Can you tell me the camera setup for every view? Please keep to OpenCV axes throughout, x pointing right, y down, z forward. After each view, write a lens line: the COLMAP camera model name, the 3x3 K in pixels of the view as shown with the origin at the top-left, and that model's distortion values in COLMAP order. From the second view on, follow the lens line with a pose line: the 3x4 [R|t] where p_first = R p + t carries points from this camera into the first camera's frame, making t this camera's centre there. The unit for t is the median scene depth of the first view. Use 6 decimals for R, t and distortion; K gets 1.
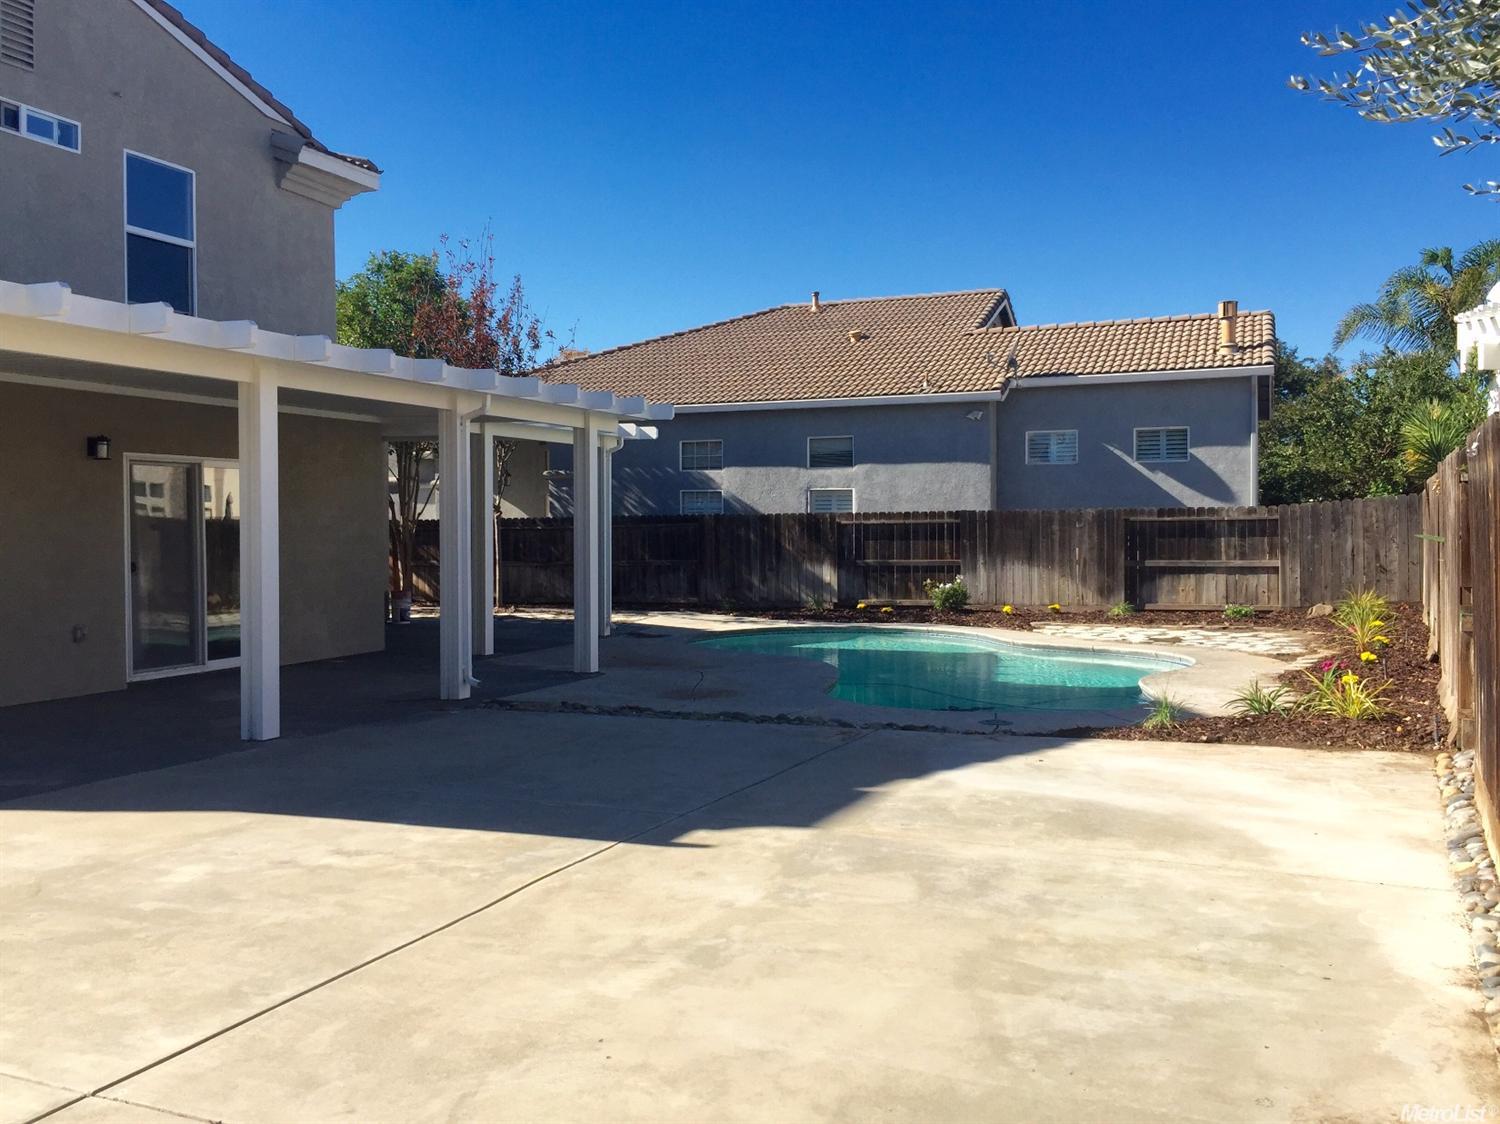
lens RADIAL K [[1296.8, 0, 749.0], [0, 1296.8, 541.6], [0, 0, 1]] dist [0.069673, -0.107345]
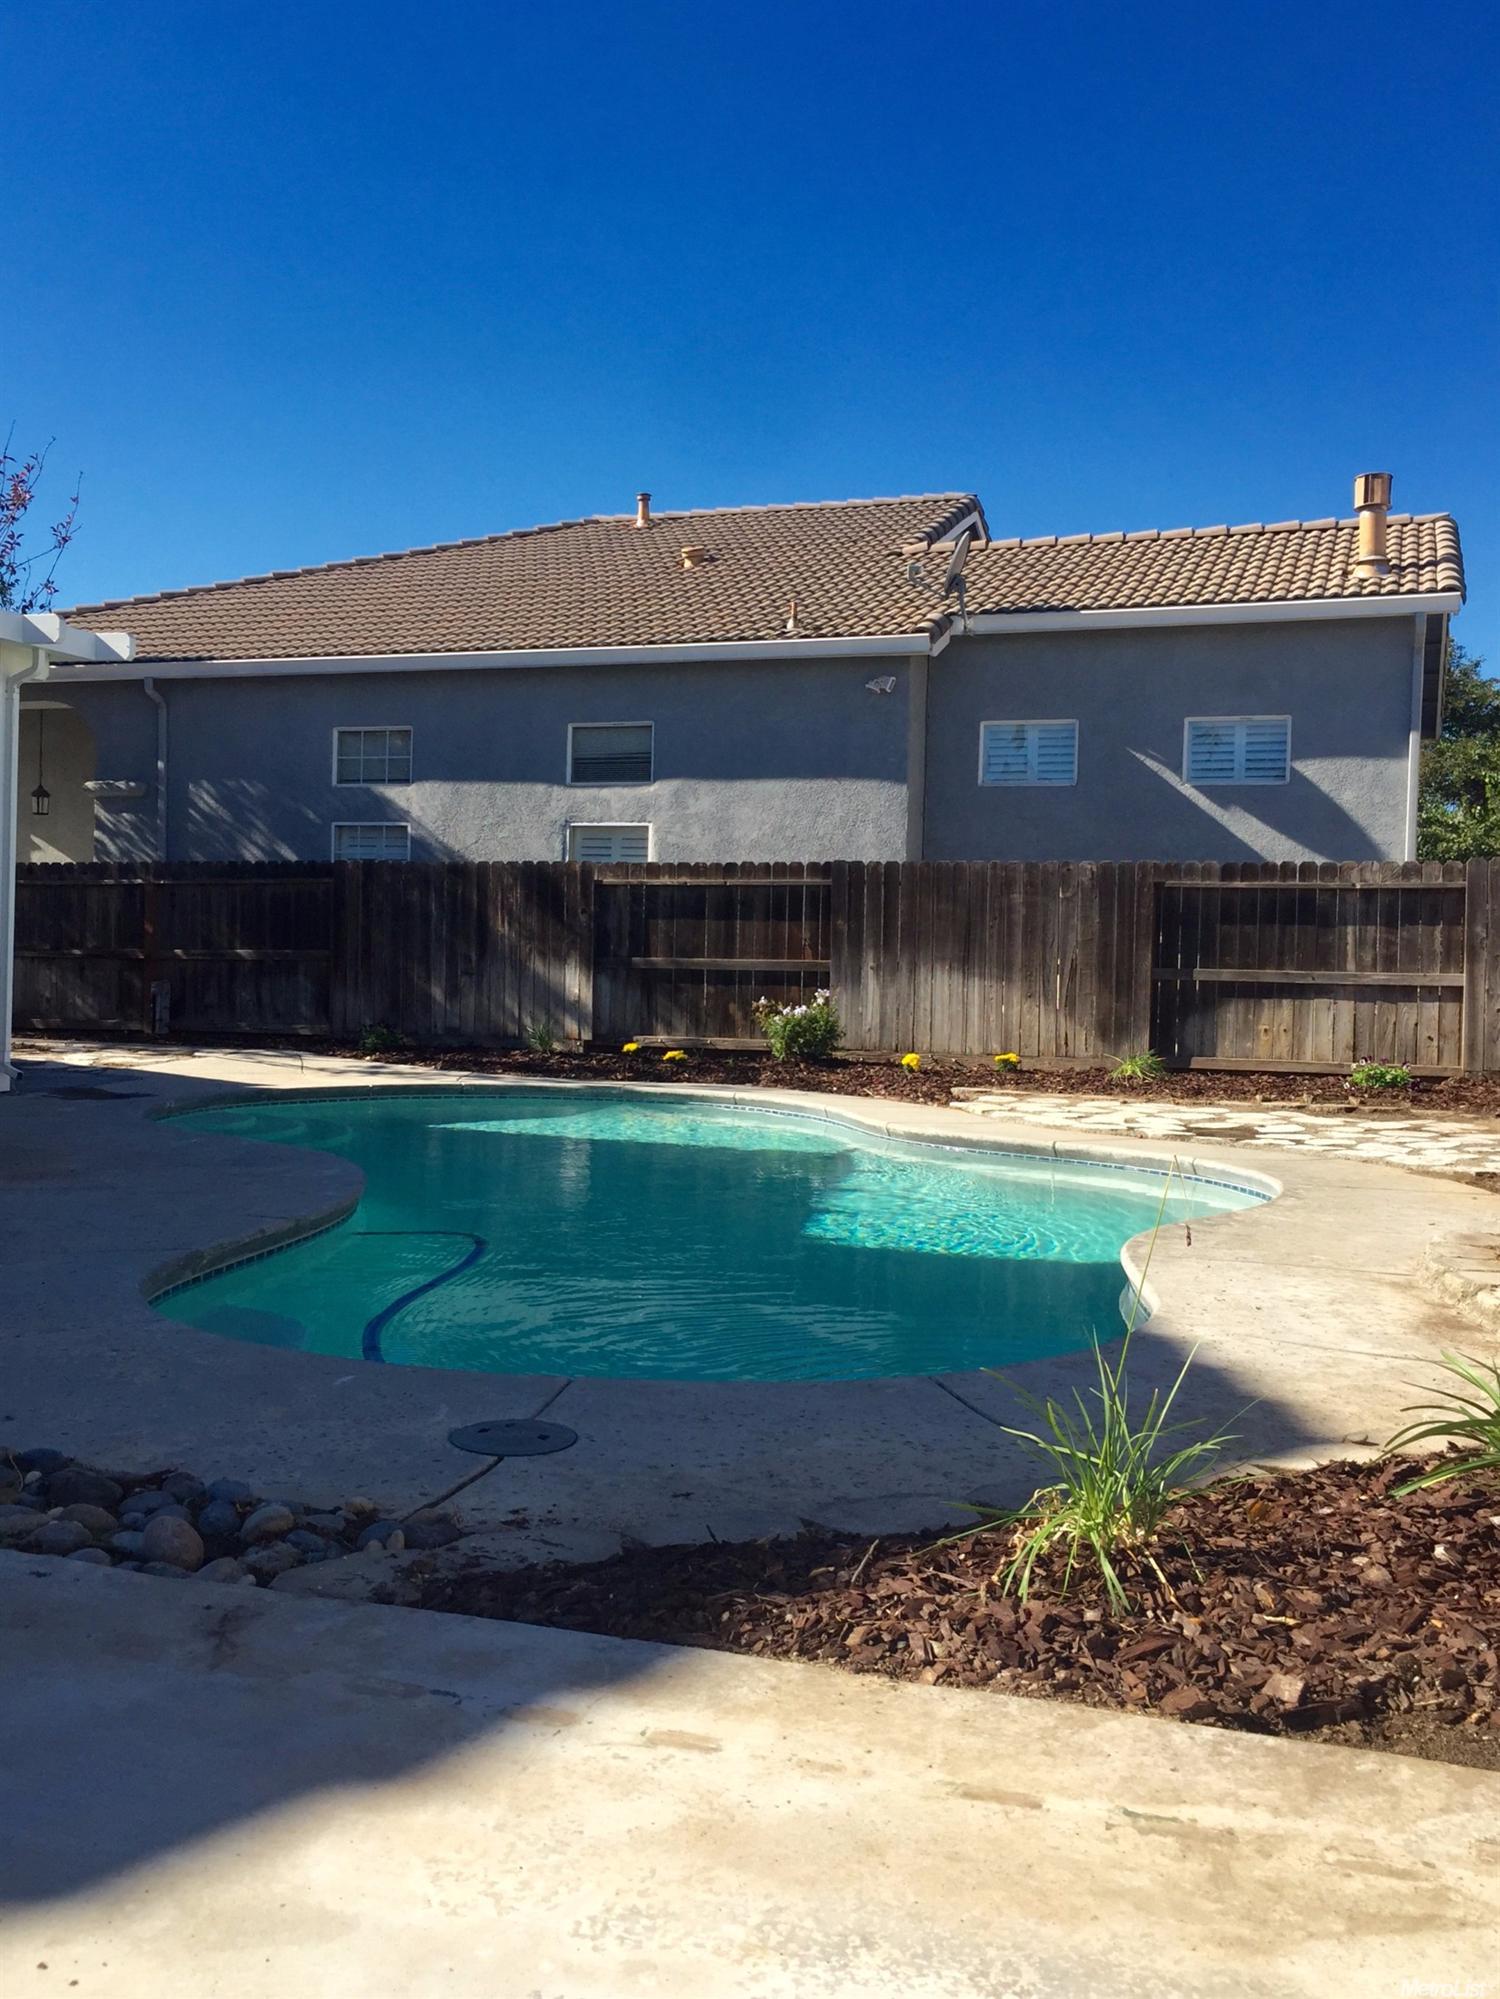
lens RADIAL K [[1804.2, 0, 750.0], [0, 1804.2, 999.5], [0, 0, 1]] dist [0.033318, -0.003760]
pose [[0.998963, 0.029012, 0.035084, 0.110336], [-0.029429, 0.999502, 0.011431, 0.022479], [-0.034735, -0.012452, 0.999319, 0.316054]]
